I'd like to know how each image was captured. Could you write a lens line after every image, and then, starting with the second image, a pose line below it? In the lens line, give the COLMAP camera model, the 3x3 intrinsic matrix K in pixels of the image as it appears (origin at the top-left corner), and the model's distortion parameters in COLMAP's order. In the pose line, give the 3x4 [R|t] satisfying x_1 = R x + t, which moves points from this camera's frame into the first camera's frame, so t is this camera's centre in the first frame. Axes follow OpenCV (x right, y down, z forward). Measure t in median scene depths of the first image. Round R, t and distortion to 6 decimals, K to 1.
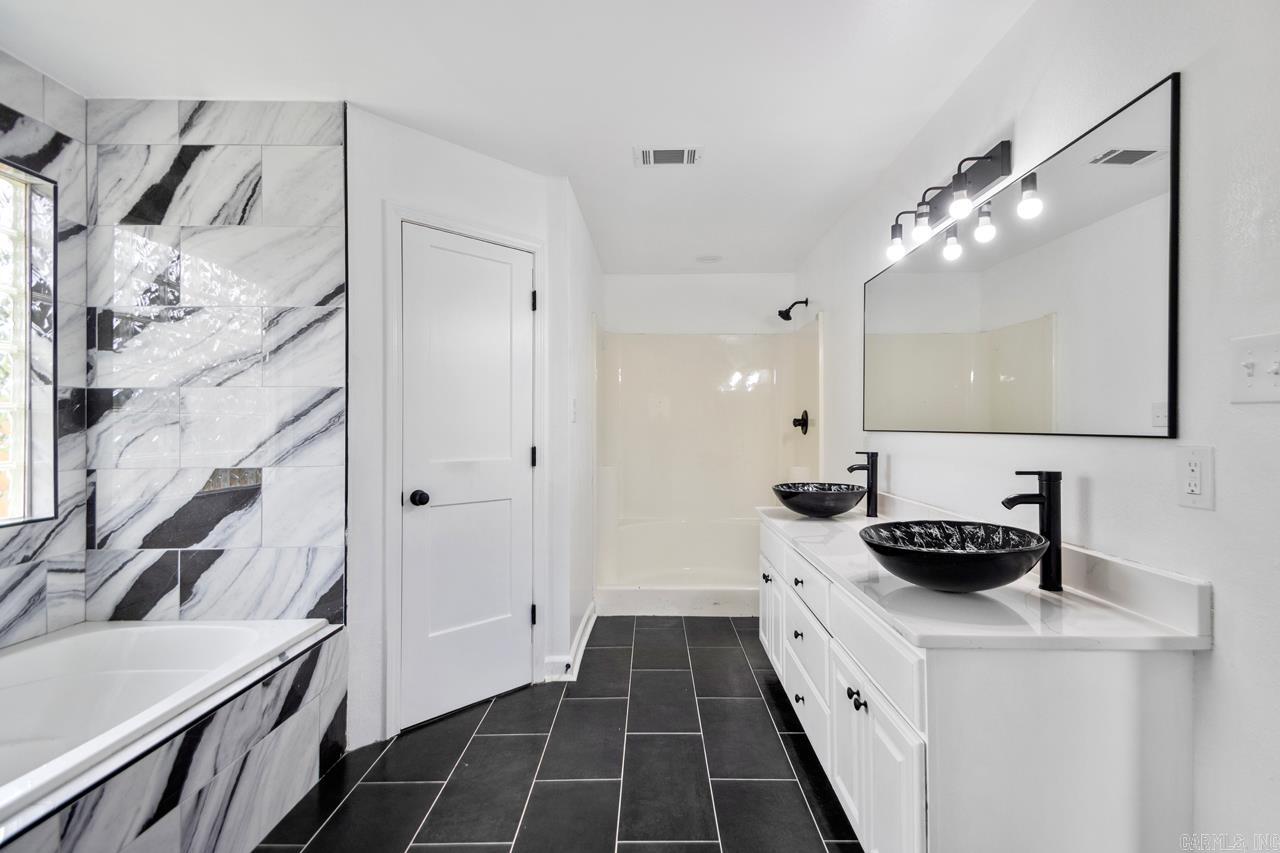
lens RADIAL K [[595.8, 0, 654.5], [0, 595.8, 436.8], [0, 0, 1]] dist [0.043455, -0.022894]
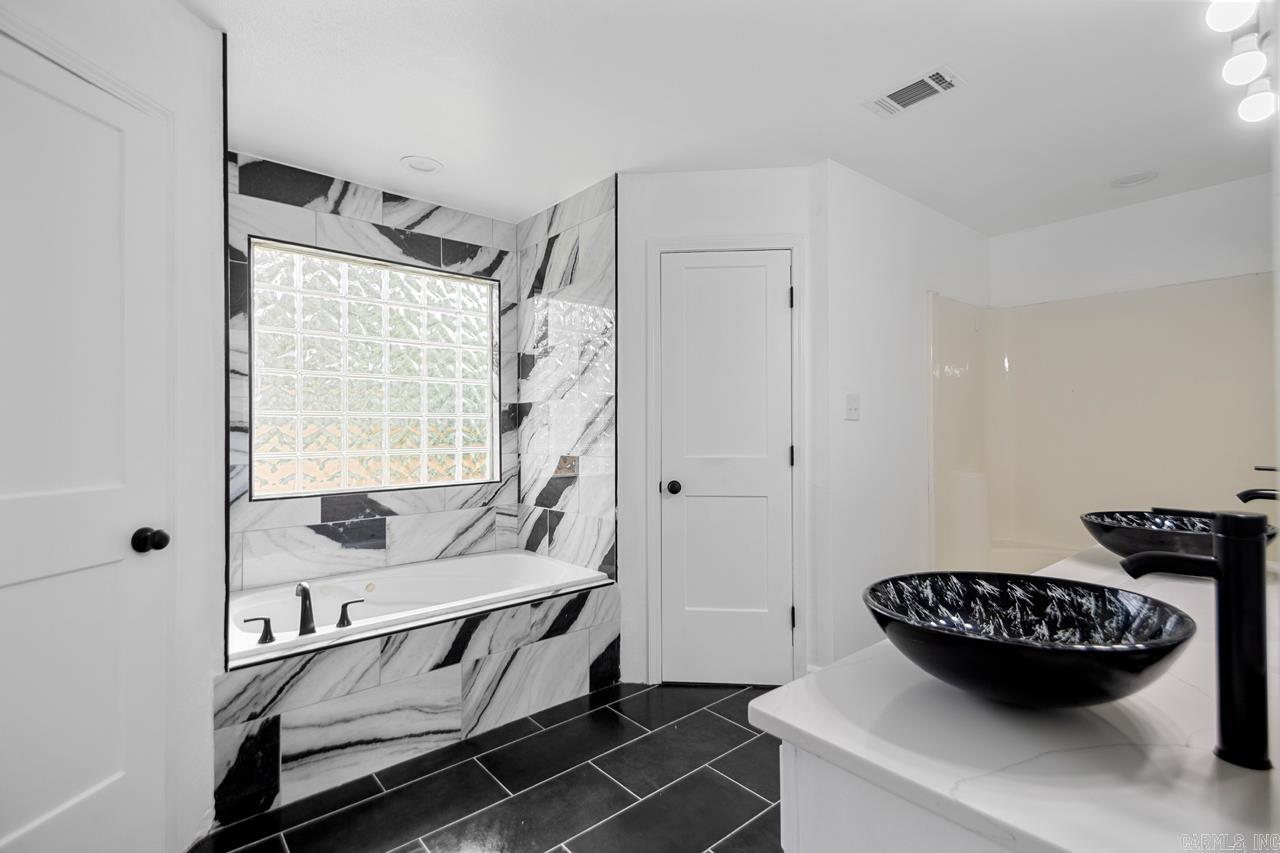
lens RADIAL K [[592.7, 0, 638.4], [0, 592.7, 431.4], [0, 0, 1]] dist [0.020593, -0.000093]
pose [[0.648252, 0.002591, -0.761421, 0.480460], [-0.007417, 0.999968, -0.002912, -0.002664], [0.761389, 0.007535, 0.648251, 0.223290]]
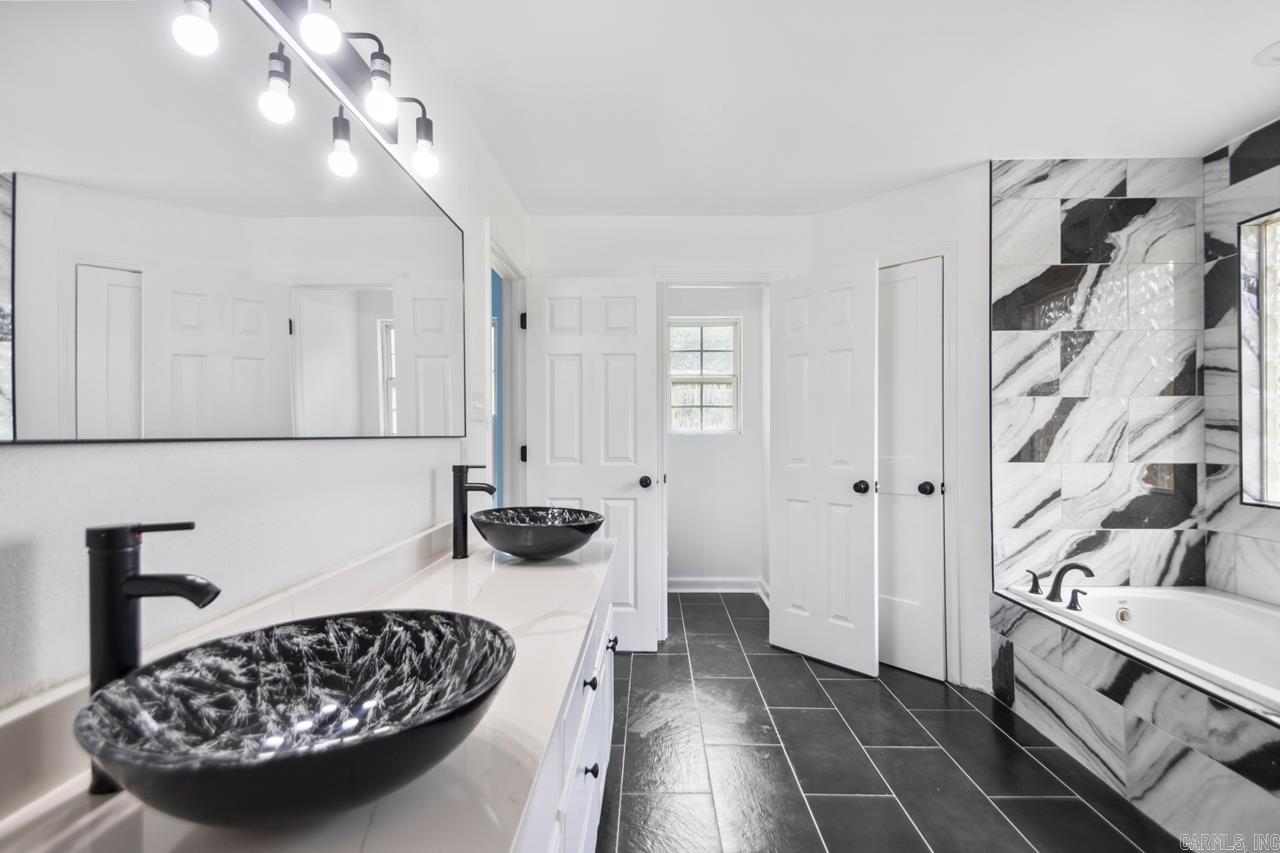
lens RADIAL K [[595.8, 0, 654.5], [0, 595.8, 436.8], [0, 0, 1]] dist [0.043455, -0.022894]
pose [[-0.999962, 0.007081, 0.005000, 0.167942], [0.007182, 0.999762, 0.020576, -0.020137], [-0.004853, 0.020611, -0.999776, 1.570699]]
